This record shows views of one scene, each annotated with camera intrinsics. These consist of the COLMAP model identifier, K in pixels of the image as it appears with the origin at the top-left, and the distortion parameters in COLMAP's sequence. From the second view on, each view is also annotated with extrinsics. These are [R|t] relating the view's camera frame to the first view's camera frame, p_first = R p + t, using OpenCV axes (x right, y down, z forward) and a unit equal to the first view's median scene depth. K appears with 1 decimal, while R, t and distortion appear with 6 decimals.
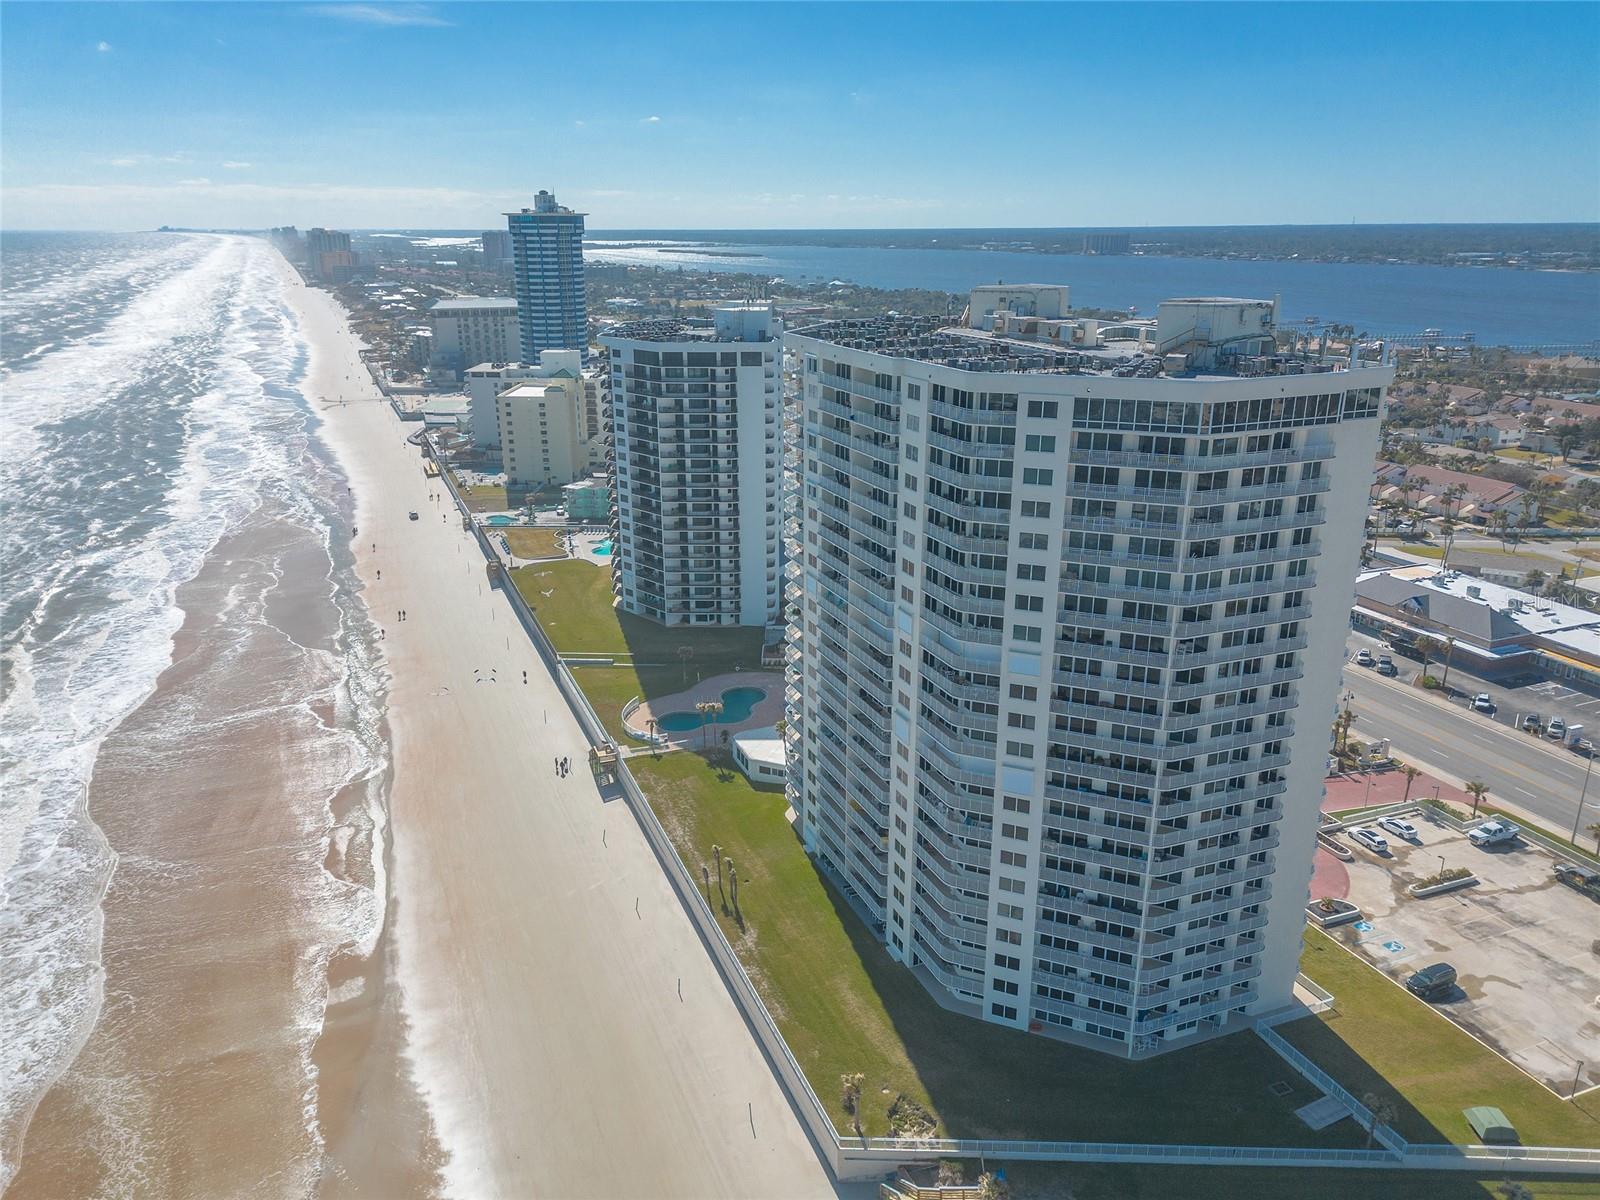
lens RADIAL K [[1085.2, 0, 803.6], [0, 1085.2, 772.9], [0, 0, 1]] dist [0.023156, -0.003347]
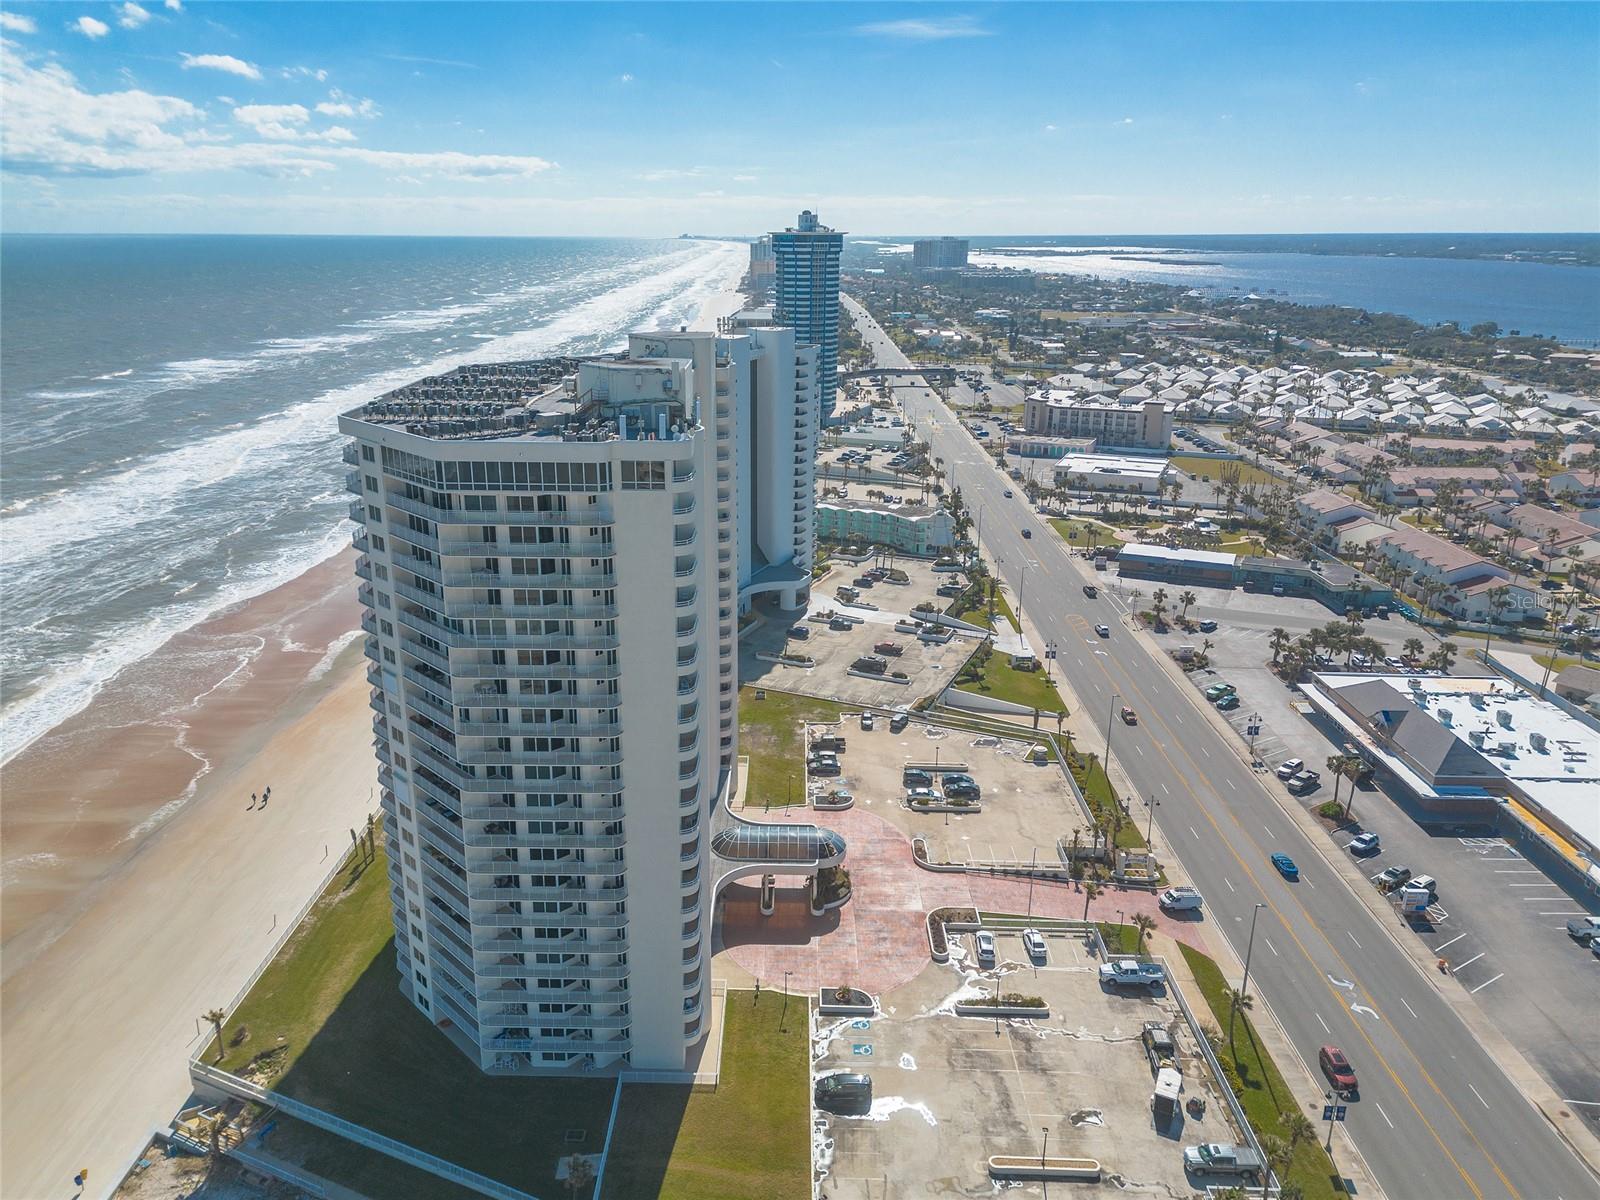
lens RADIAL K [[1095.9, 0, 764.8], [0, 1095.9, 771.3], [0, 0, 1]] dist [0.048739, -0.020892]
pose [[0.917456, 0.178970, -0.355308, 0.445449], [-0.183146, 0.982836, 0.022149, -0.048574], [0.353173, 0.044753, 0.934487, 0.044012]]
